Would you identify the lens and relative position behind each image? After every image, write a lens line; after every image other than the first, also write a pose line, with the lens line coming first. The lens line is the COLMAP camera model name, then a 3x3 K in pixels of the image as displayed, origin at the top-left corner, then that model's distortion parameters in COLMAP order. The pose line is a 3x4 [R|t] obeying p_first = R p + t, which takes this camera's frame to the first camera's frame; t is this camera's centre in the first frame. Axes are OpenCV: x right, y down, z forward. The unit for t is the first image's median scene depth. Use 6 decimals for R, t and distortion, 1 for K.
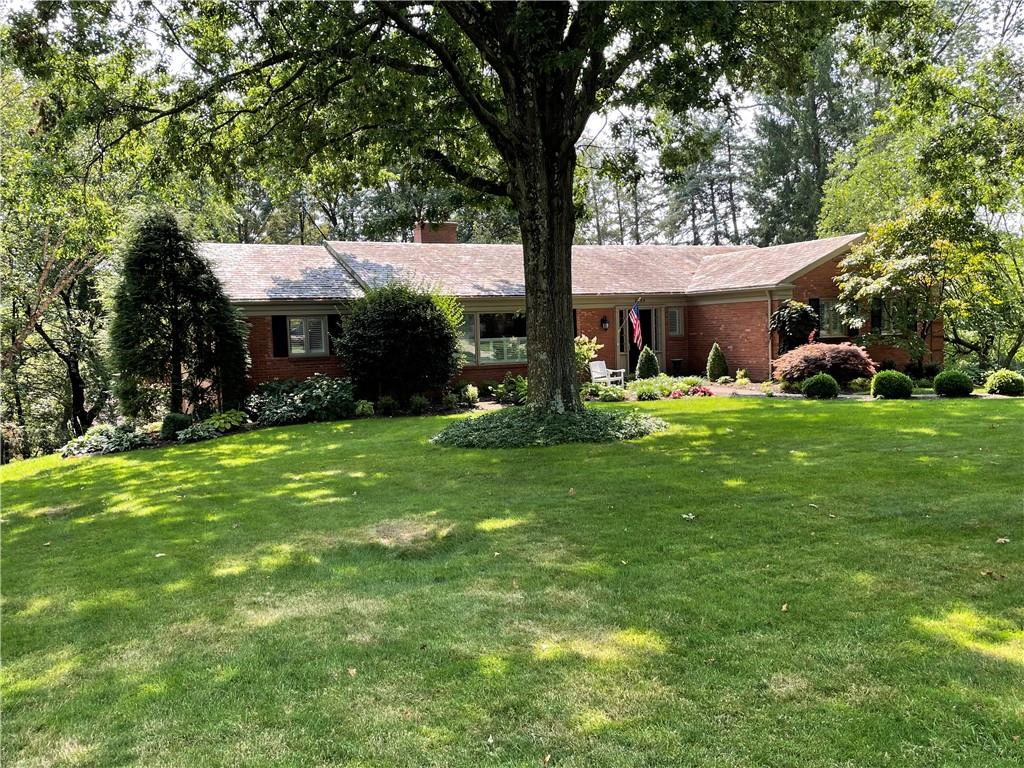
lens RADIAL K [[928.7, 0, 511.8], [0, 928.7, 385.3], [0, 0, 1]] dist [0.067409, 0.000000]
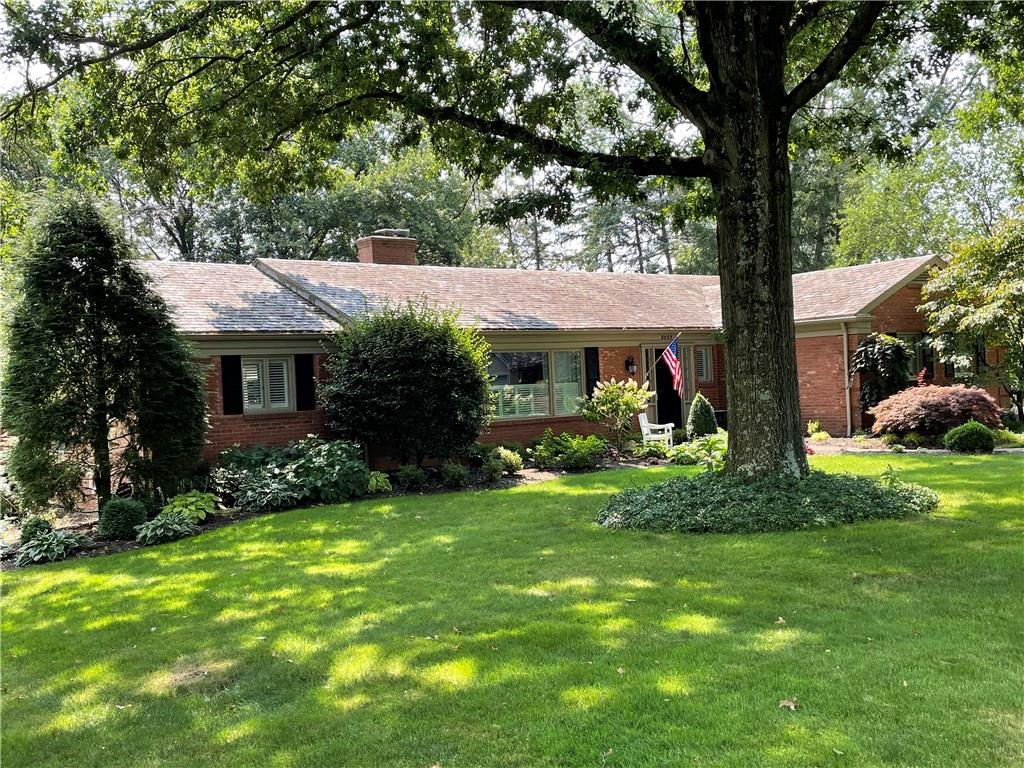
lens RADIAL K [[1066.7, 0, 512.2], [0, 1066.7, 383.4], [0, 0, 1]] dist [0.066192, 0.000000]
pose [[0.979850, -0.011405, 0.199410, -0.205983], [0.024907, 0.997553, -0.065330, 0.004490], [-0.198177, 0.068980, 0.977736, 0.169570]]
